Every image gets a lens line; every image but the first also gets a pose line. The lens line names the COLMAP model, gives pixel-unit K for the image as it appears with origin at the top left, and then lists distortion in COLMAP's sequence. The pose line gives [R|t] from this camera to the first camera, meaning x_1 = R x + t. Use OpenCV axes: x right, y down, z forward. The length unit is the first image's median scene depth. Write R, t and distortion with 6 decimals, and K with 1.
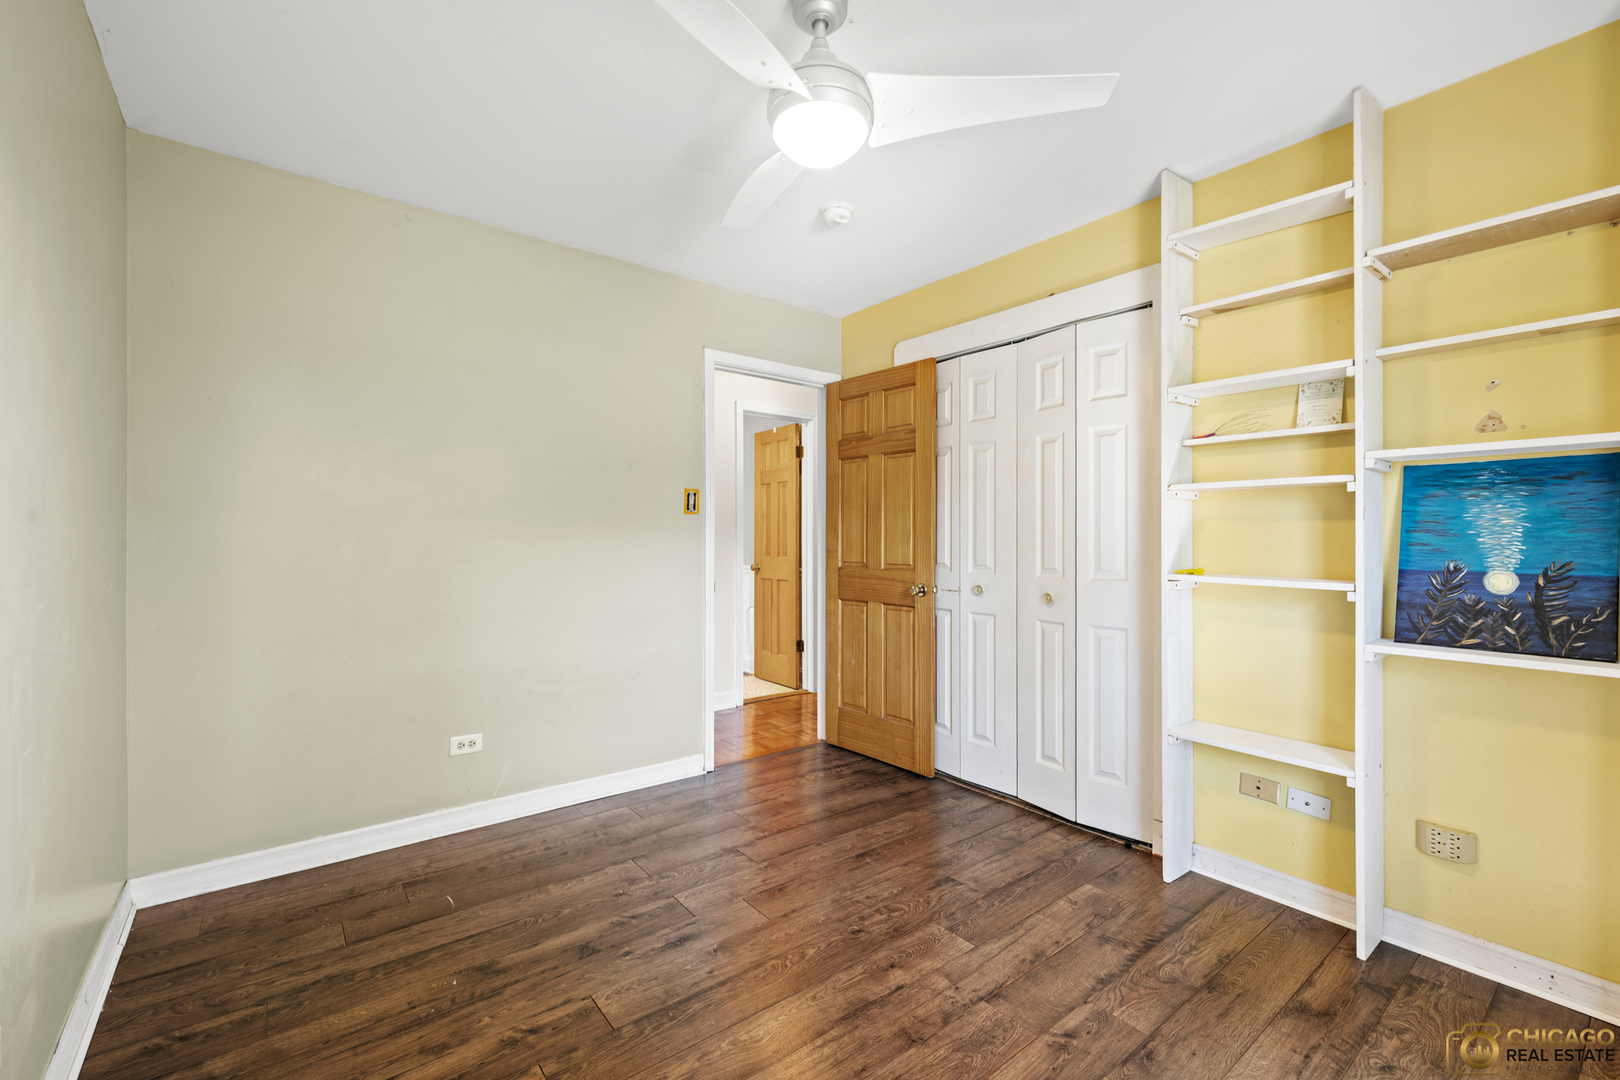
lens RADIAL K [[678.9, 0, 813.1], [0, 678.9, 537.2], [0, 0, 1]] dist [0.000867, 0.000031]
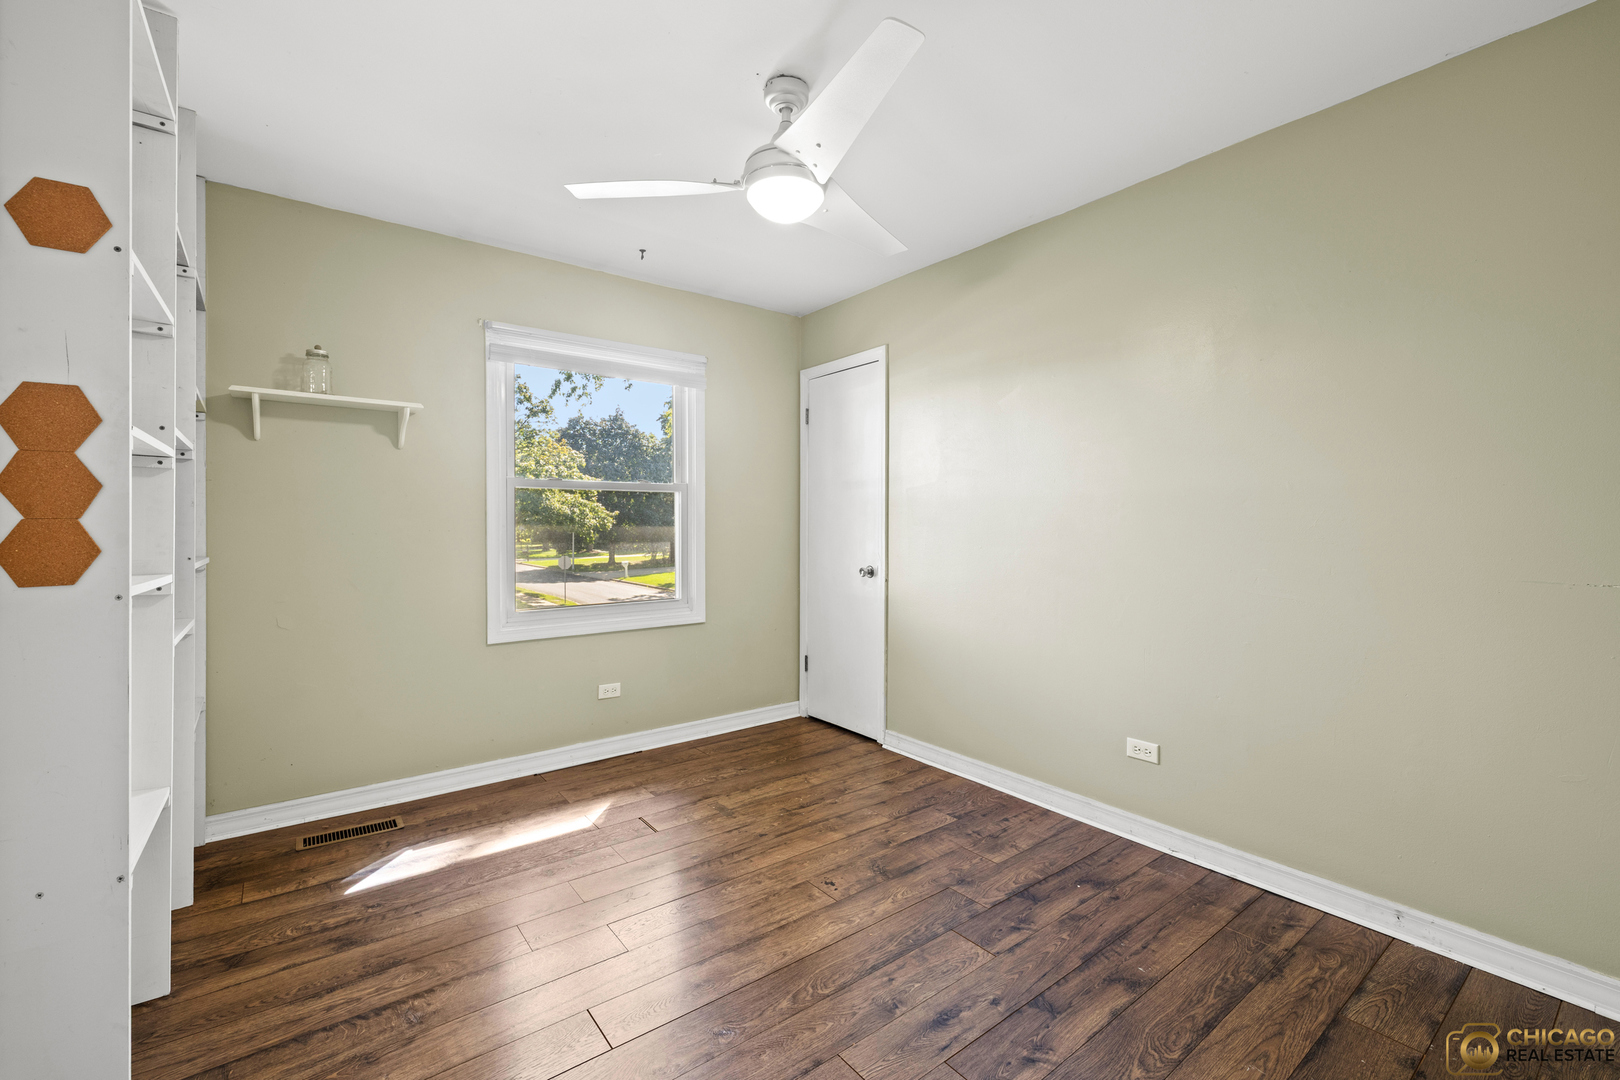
lens RADIAL K [[678.9, 0, 806.7], [0, 678.9, 531.5], [0, 0, 1]] dist [0.000867, 0.000031]
pose [[-0.999830, -0.006629, 0.017204, -0.045358], [-0.006501, 0.999951, 0.007462, 0.003365], [-0.017253, 0.007349, -0.999824, 1.986516]]
